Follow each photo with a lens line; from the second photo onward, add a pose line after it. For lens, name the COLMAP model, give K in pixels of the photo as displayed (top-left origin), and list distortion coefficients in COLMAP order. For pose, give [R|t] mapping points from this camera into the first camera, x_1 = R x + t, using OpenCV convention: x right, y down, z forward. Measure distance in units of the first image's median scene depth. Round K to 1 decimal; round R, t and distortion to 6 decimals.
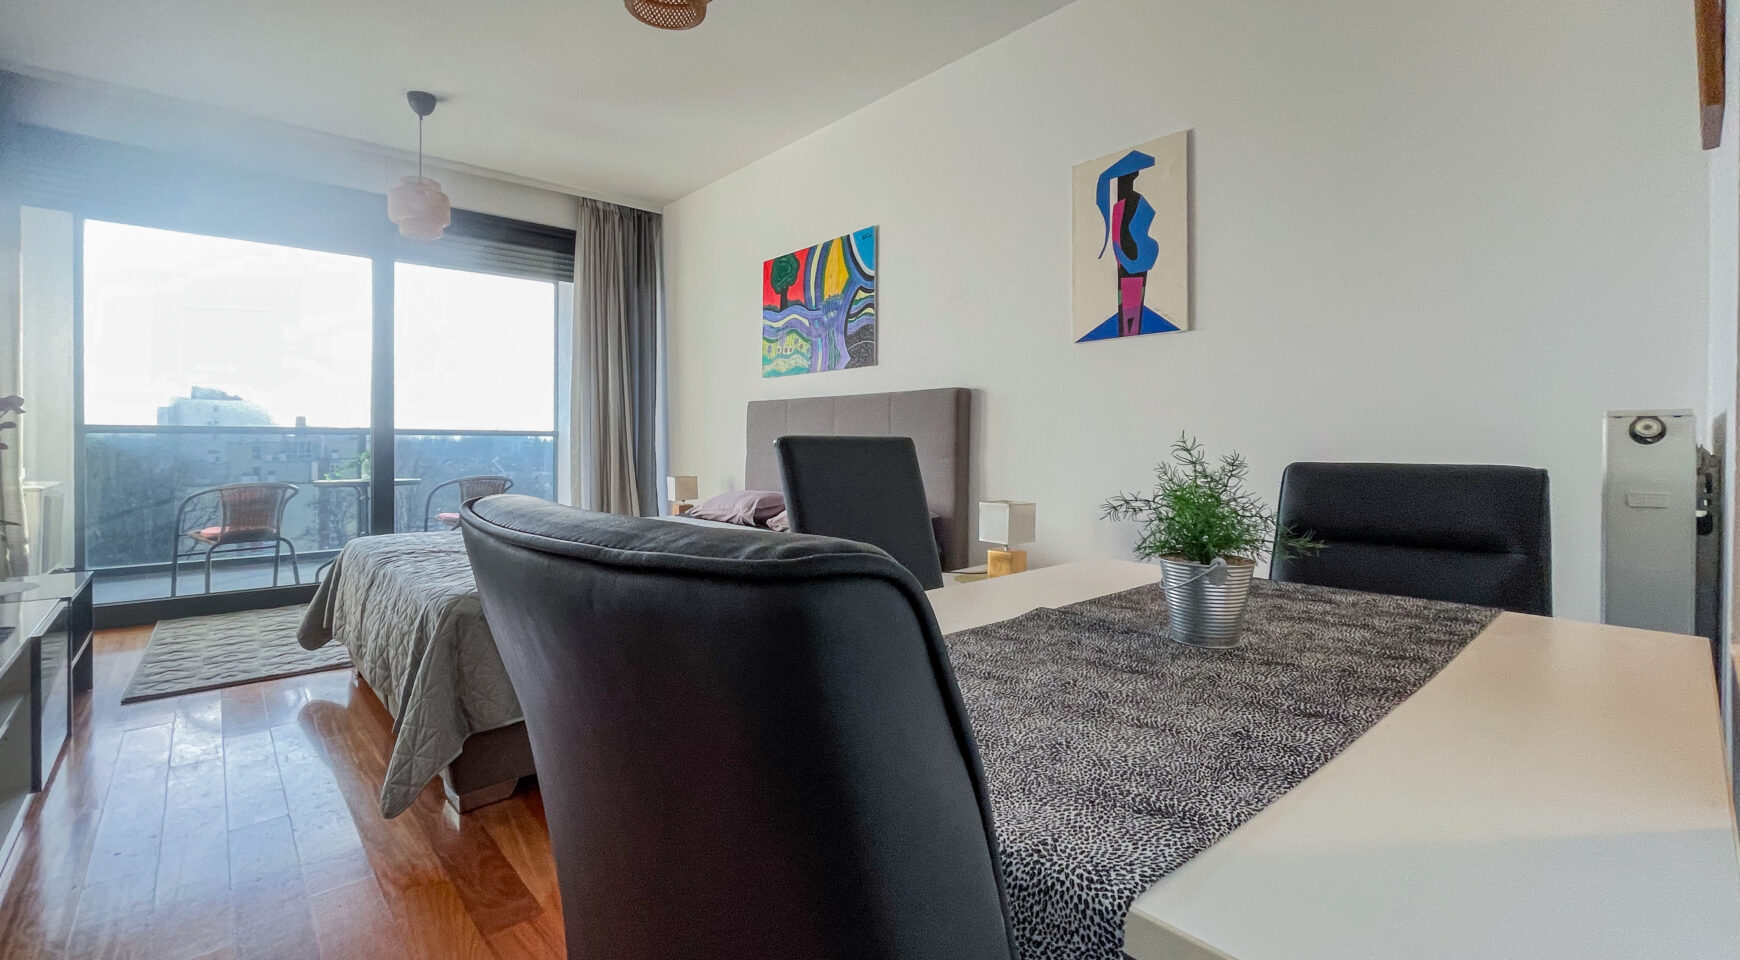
lens RADIAL K [[757.8, 0, 872.5], [0, 757.8, 447.0], [0, 0, 1]] dist [-0.012357, 0.001205]
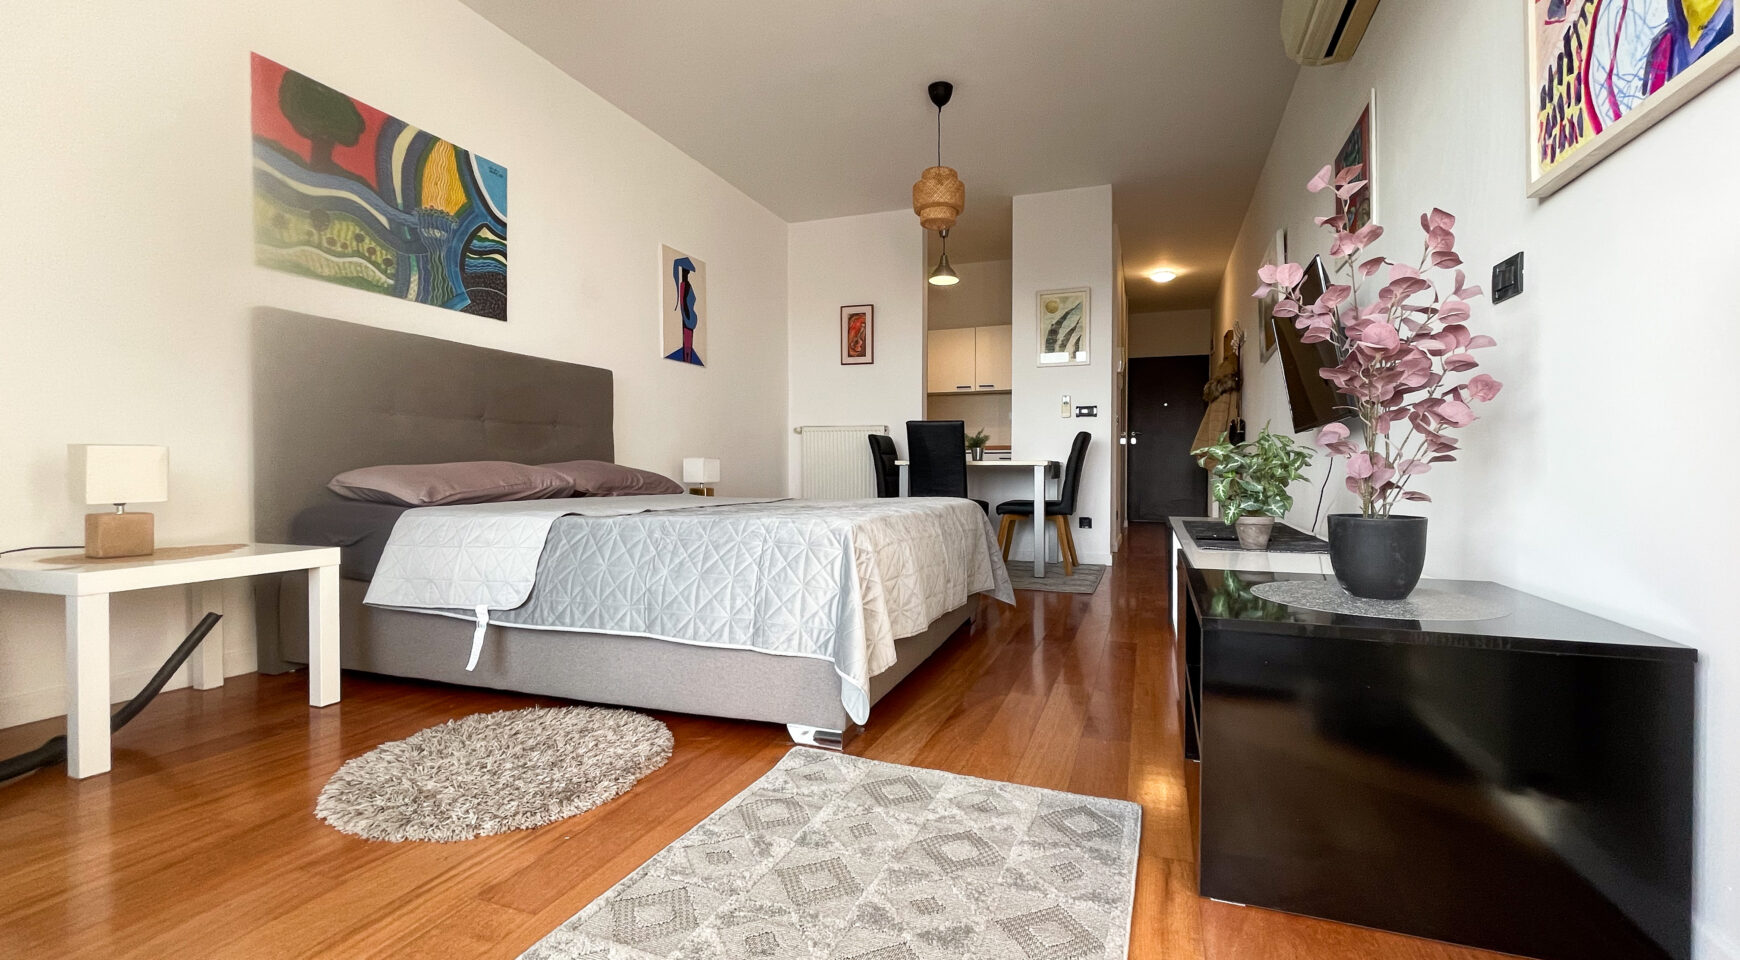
lens RADIAL K [[757.8, 0, 930.6], [0, 757.8, 472.2], [0, 0, 1]] dist [-0.012357, 0.001205]
pose [[-0.530045, -0.000928, 0.847969, -1.025685], [0.006662, 0.999964, 0.005259, 0.070232], [-0.847944, 0.008437, -0.530019, 1.043427]]
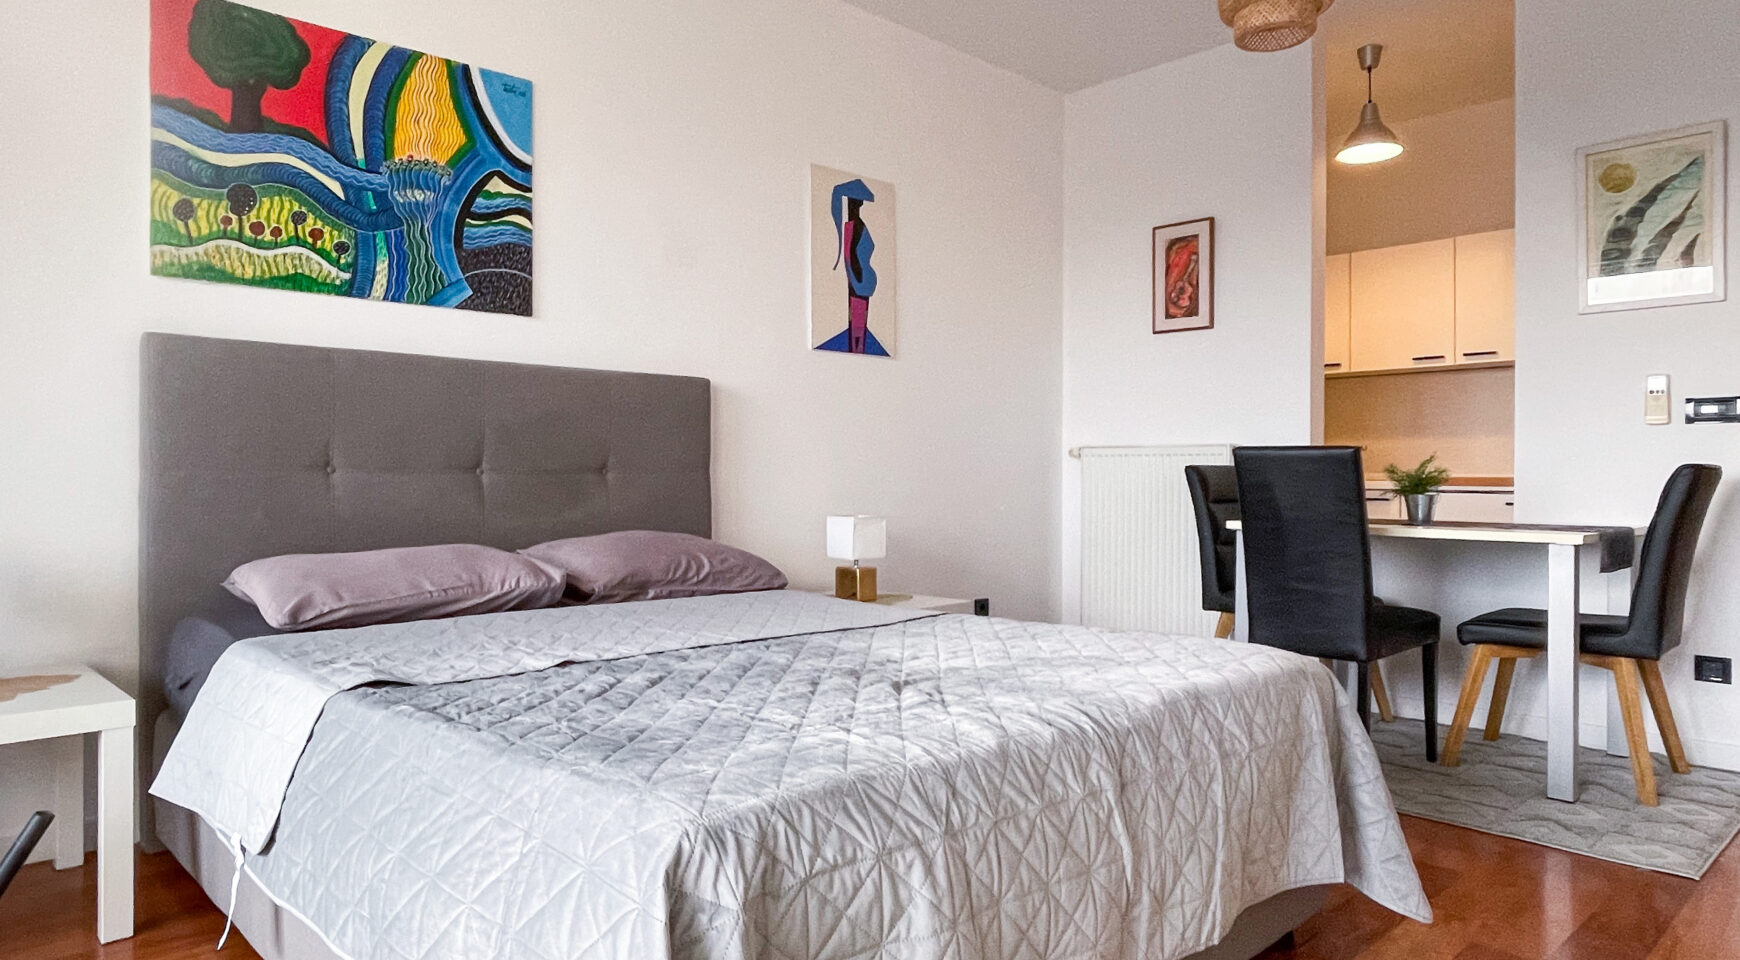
lens RADIAL K [[1103.4, 0, 780.7], [0, 1103.4, 480.8], [0, 0, 1]] dist [-0.000189, -0.008149]
pose [[-0.009138, -0.000120, 0.999958, -0.858209], [0.003505, 0.999994, 0.000152, 0.021186], [-0.999952, 0.003506, -0.009138, 0.807829]]
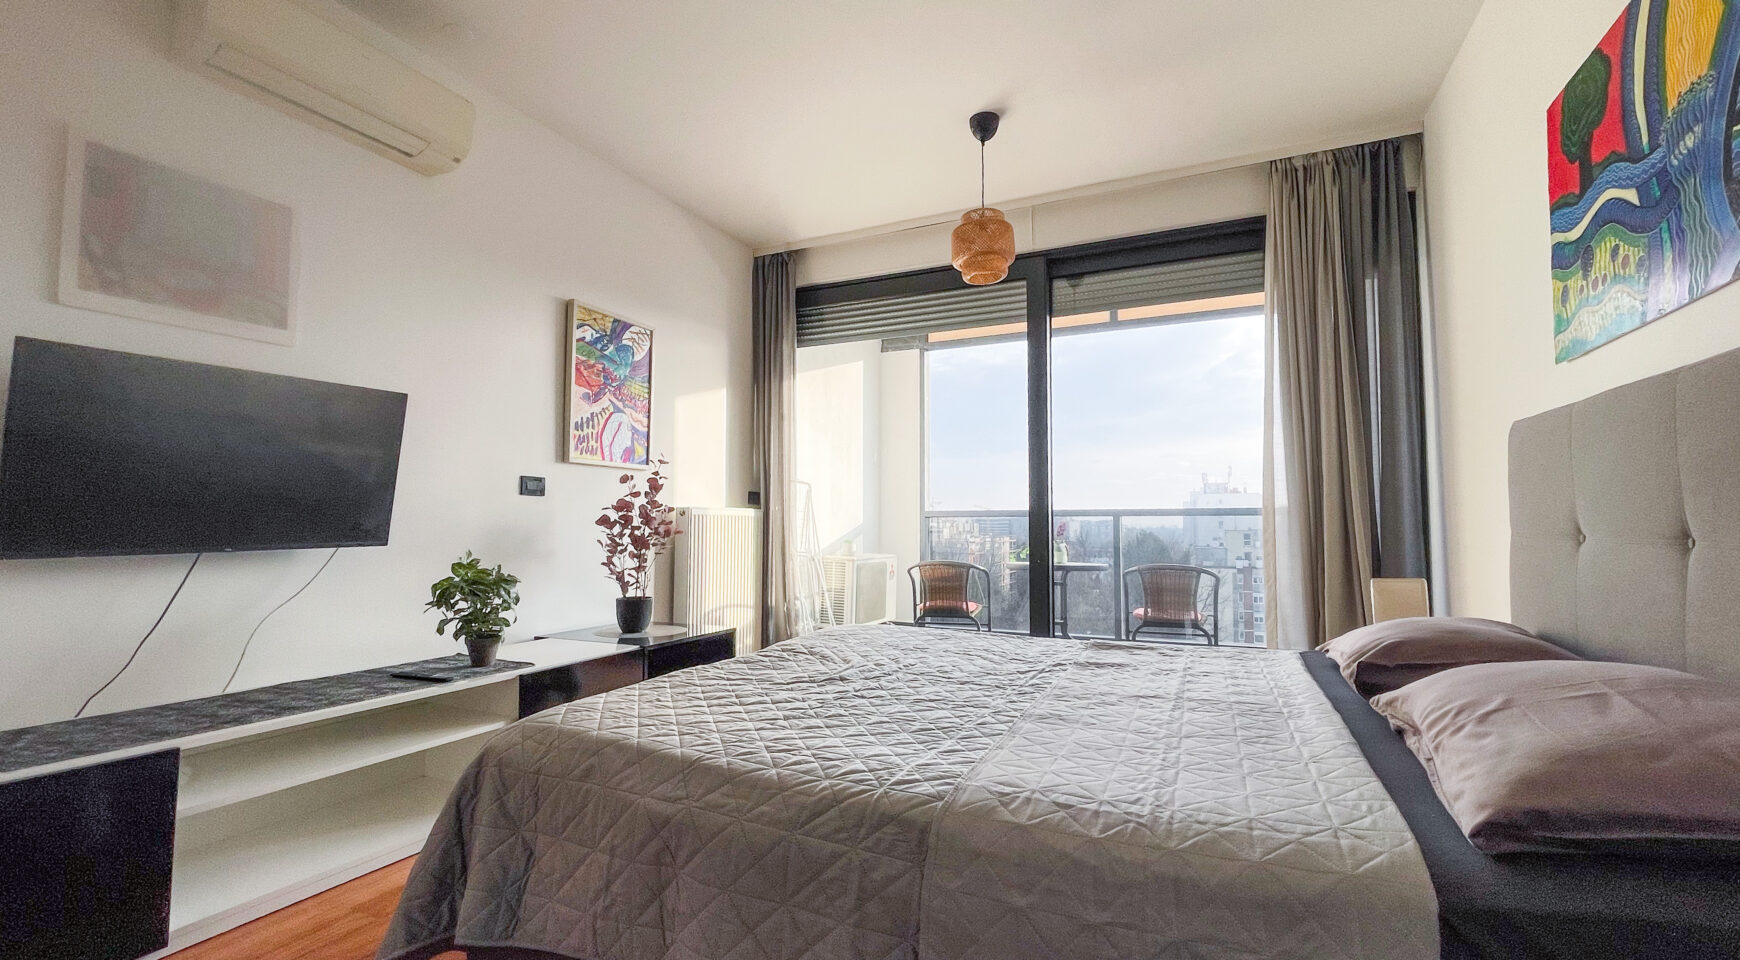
lens RADIAL K [[757.8, 0, 829.0], [0, 757.8, 482.4], [0, 0, 1]] dist [-0.012357, 0.001205]
pose [[0.363123, -0.060343, -0.929785, 0.122563], [-0.004543, 0.997774, -0.066530, 0.010681], [0.931730, 0.028382, 0.362041, 0.532071]]
